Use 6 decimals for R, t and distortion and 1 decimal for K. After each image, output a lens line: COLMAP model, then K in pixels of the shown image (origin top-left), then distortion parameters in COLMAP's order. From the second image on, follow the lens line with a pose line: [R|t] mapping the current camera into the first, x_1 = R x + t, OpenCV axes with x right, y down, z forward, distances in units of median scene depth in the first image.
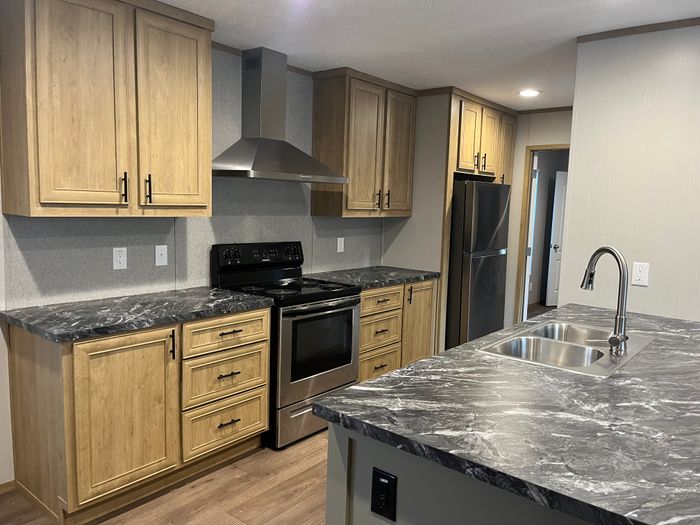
lens RADIAL K [[535.1, 0, 350.0], [0, 535.1, 262.5], [0, 0, 1]] dist [0.086163, -0.106060]
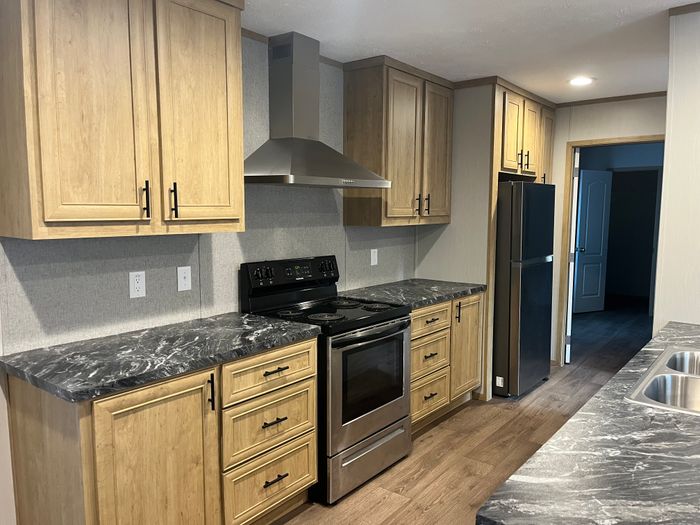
lens RADIAL K [[537.5, 0, 347.9], [0, 537.5, 265.2], [0, 0, 1]] dist [0.079709, -0.102388]
pose [[0.999503, -0.029246, 0.011773, -0.112678], [0.029328, 0.999546, -0.006860, -0.022701], [-0.011567, 0.007202, 0.999907, 0.163593]]
